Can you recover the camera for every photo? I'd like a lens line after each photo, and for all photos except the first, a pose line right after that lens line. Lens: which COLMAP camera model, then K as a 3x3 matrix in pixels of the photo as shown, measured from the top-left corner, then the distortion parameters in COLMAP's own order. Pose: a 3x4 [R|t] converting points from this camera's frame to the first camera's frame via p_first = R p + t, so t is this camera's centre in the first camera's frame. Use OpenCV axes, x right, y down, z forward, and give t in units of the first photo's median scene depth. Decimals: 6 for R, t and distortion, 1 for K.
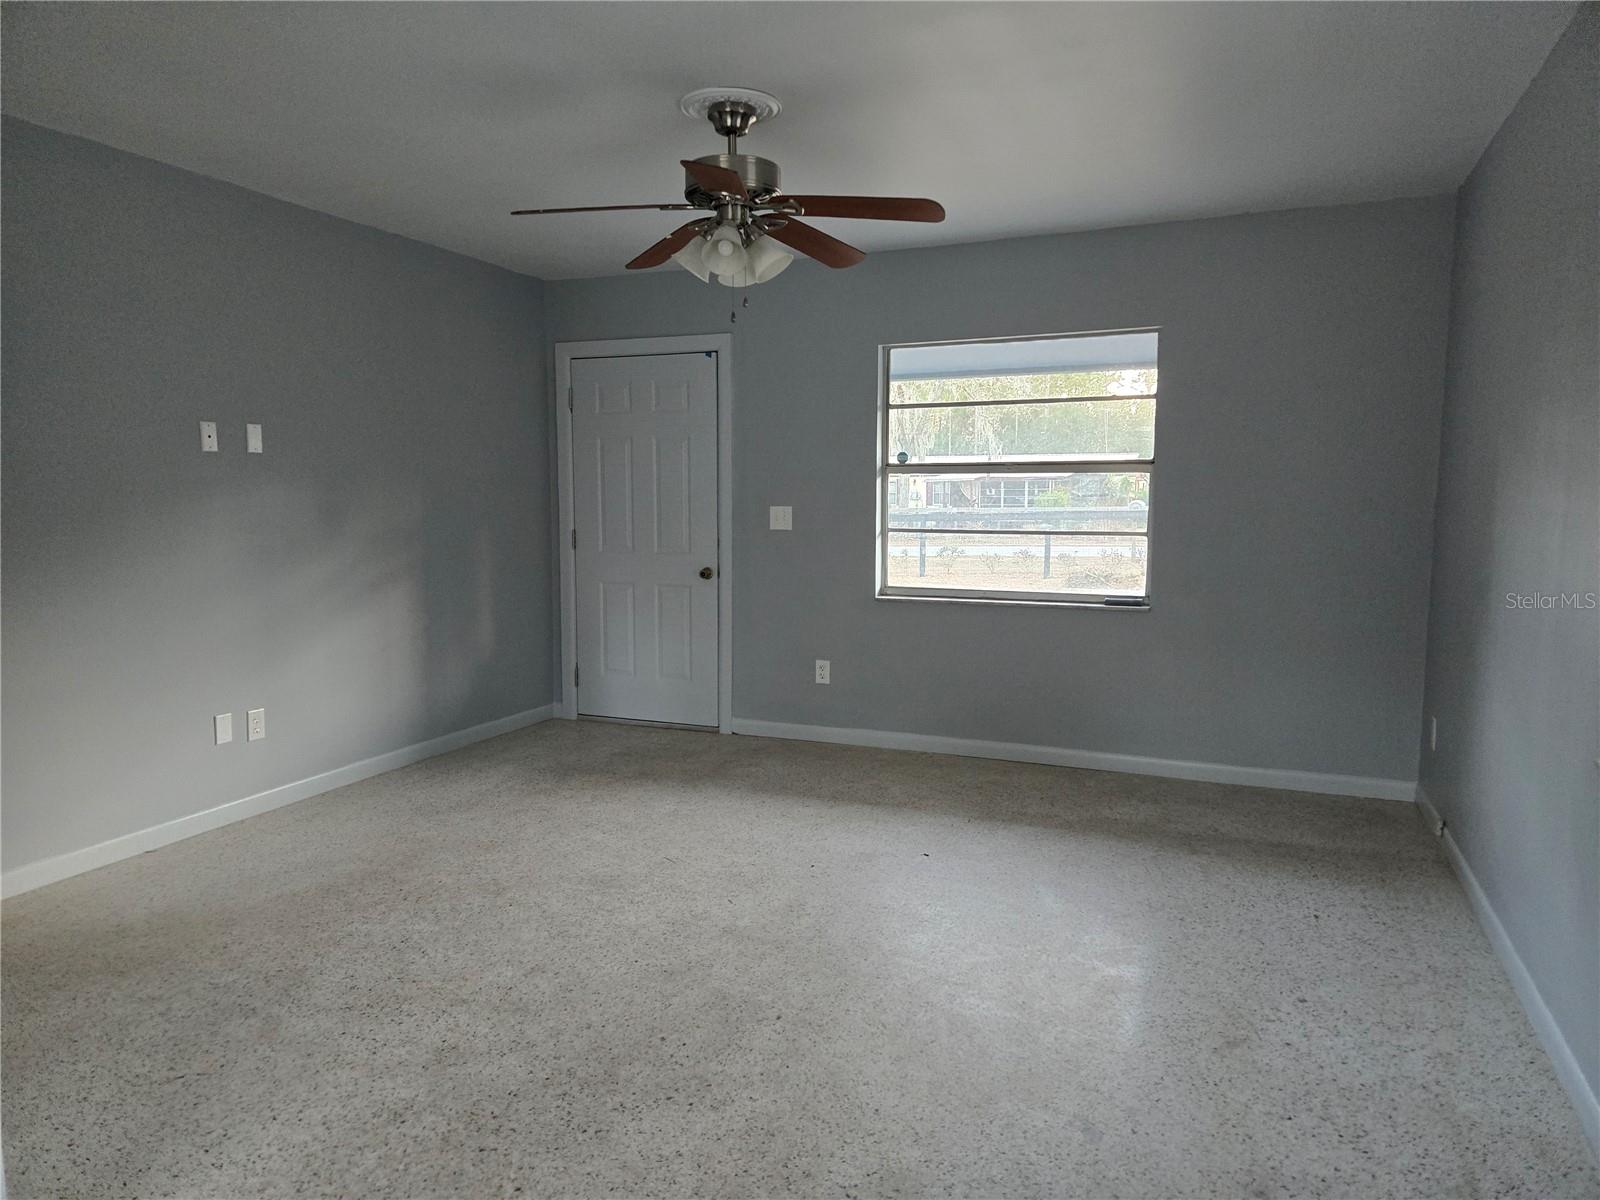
lens RADIAL K [[1063.0, 0, 793.1], [0, 1063.0, 600.2], [0, 0, 1]] dist [0.075051, -0.057895]
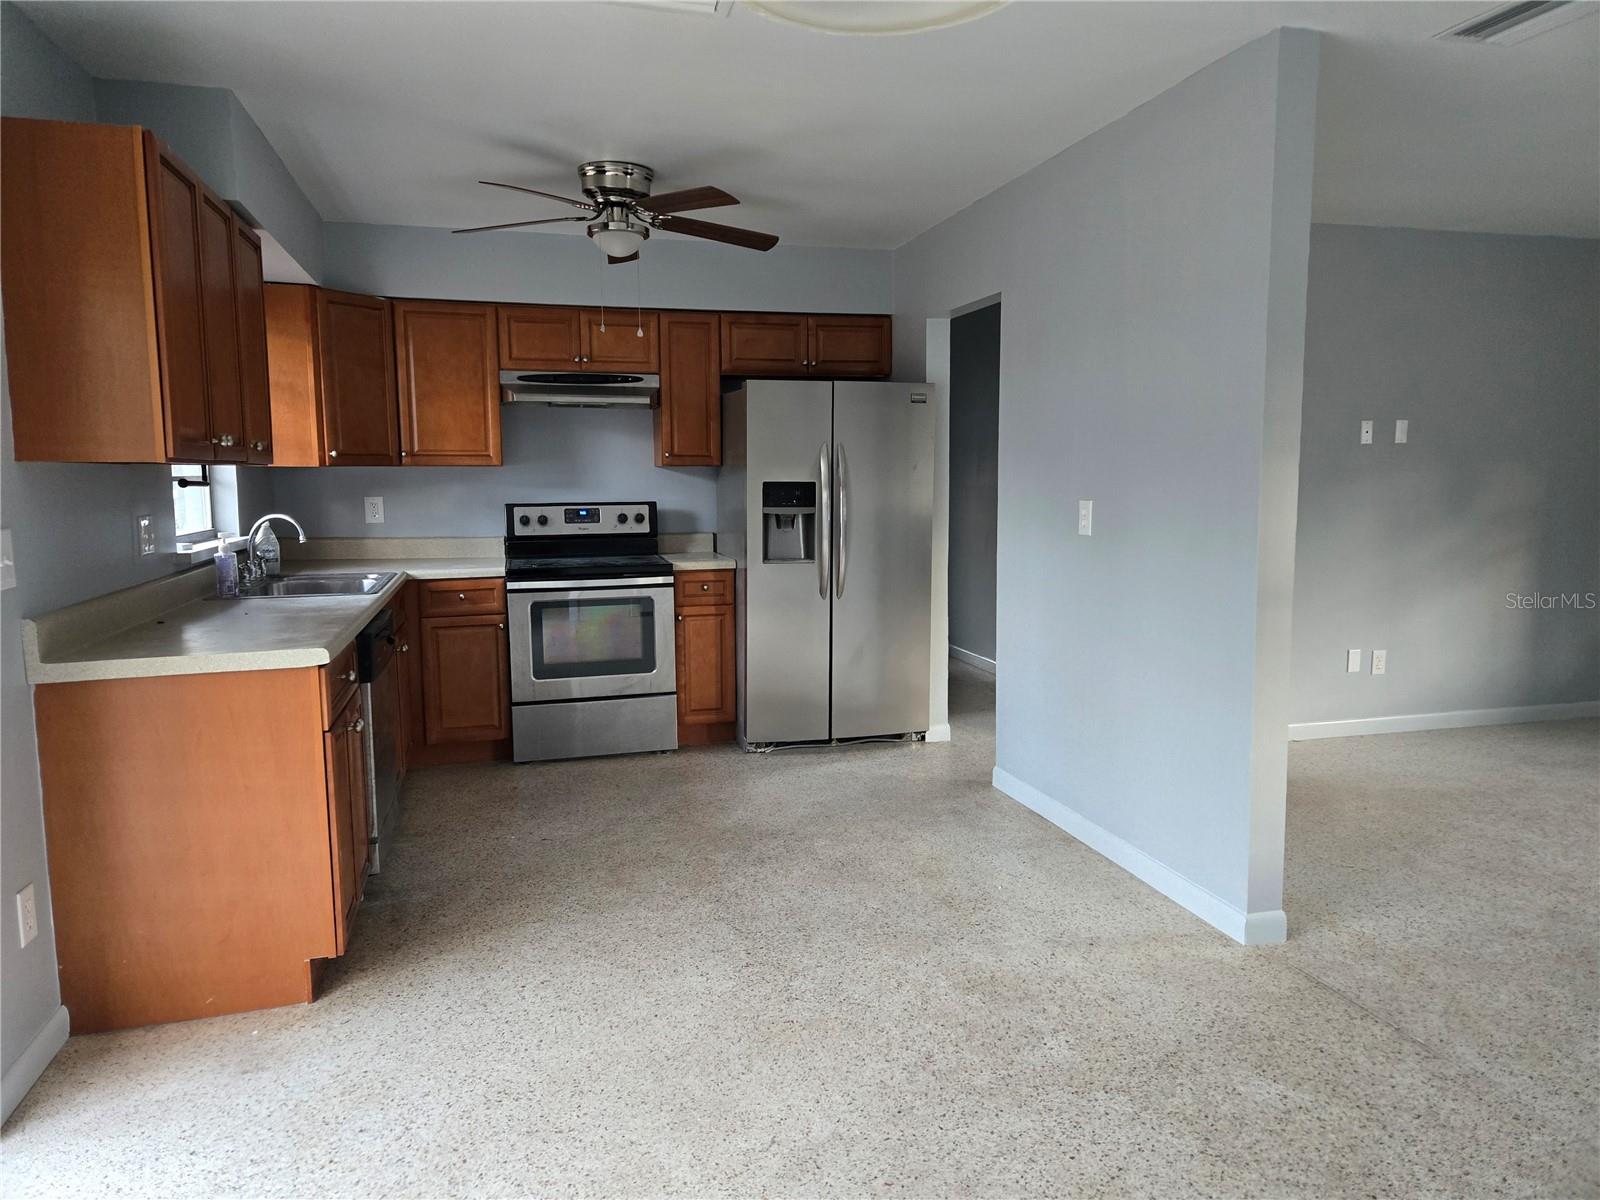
lens RADIAL K [[1071.3, 0, 801.6], [0, 1071.3, 583.7], [0, 0, 1]] dist [0.079280, -0.064335]
pose [[0.620680, 0.075580, -0.780413, 0.077019], [-0.075226, 0.996492, 0.036679, 0.035965], [0.780447, 0.035941, 0.624188, -0.376990]]
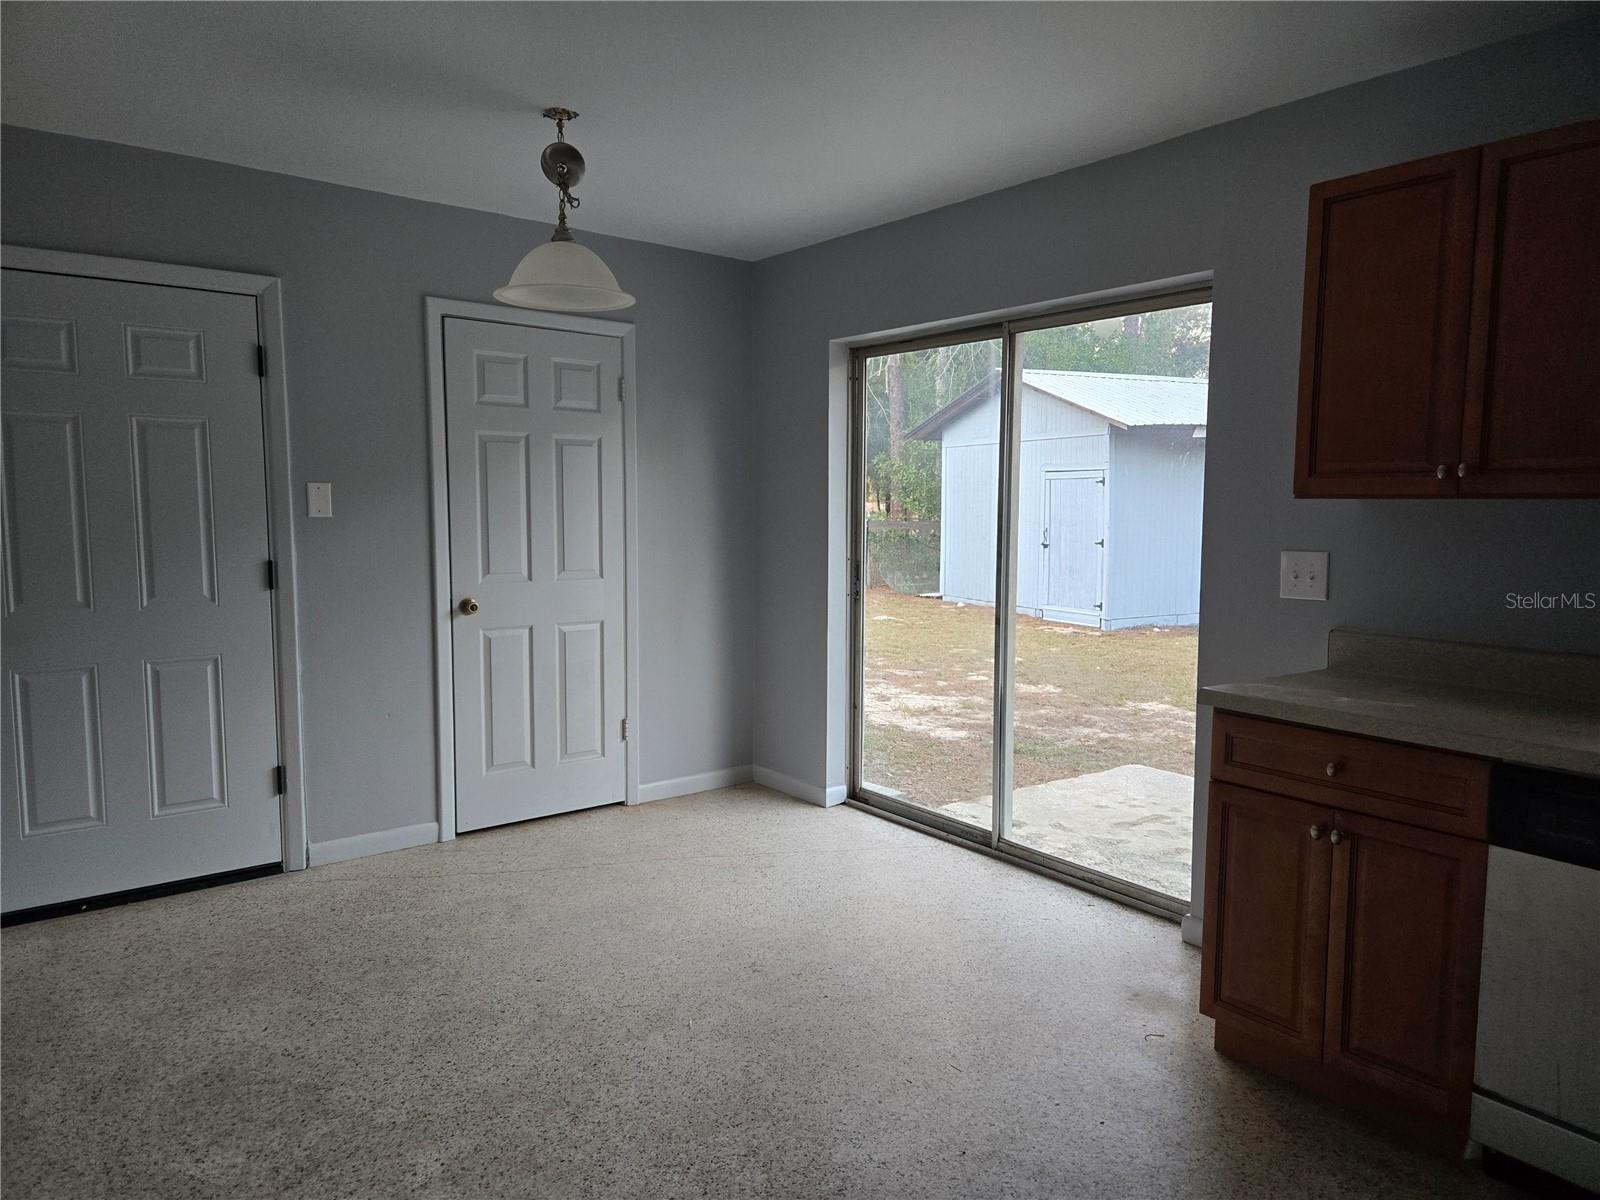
lens RADIAL K [[1071.3, 0, 801.6], [0, 1071.3, 583.7], [0, 0, 1]] dist [0.079280, -0.064335]
pose [[-0.870283, -0.044165, 0.490569, -0.845900], [0.047339, 0.983861, 0.172556, -0.077860], [-0.490272, 0.173396, -0.854147, 0.597486]]
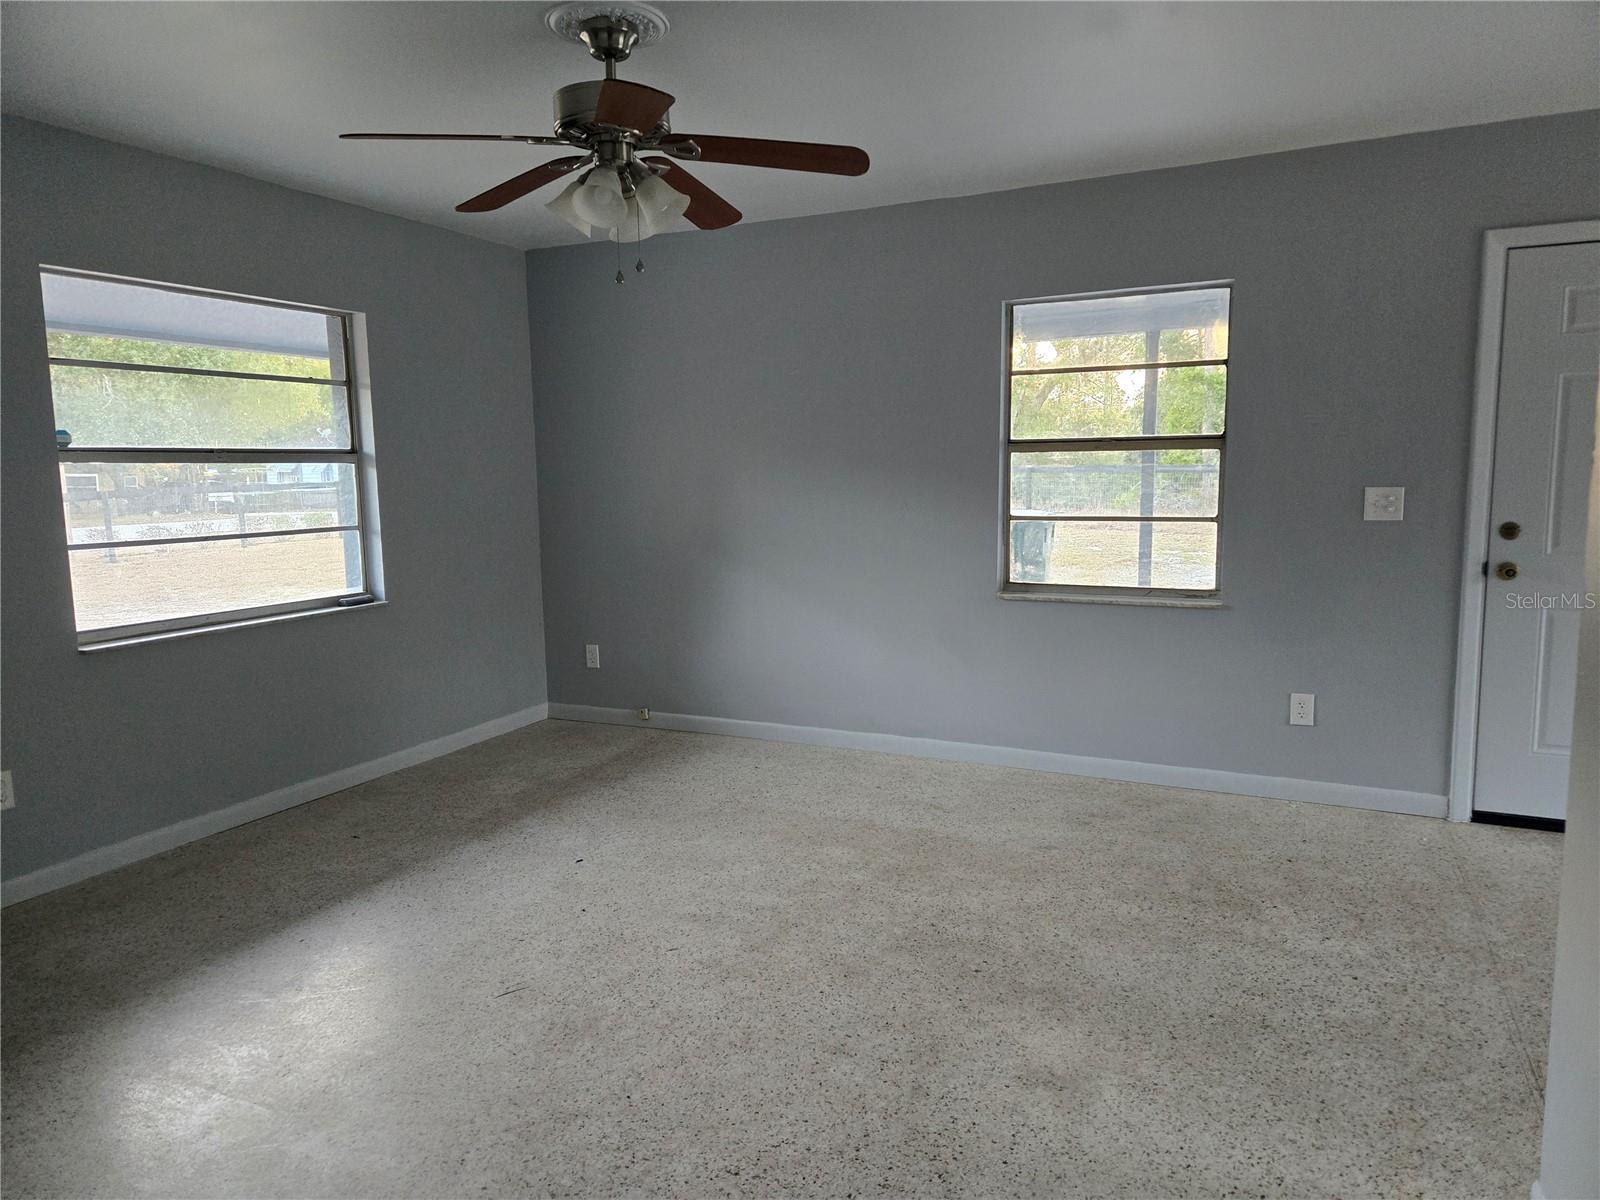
lens RADIAL K [[1066.0, 0, 801.7], [0, 1066.0, 592.3], [0, 0, 1]] dist [0.075881, -0.058866]
pose [[0.041827, -0.118989, 0.992014, -0.874177], [0.120532, 0.986233, 0.113214, -0.092695], [-0.991828, 0.114834, 0.055594, 0.792096]]
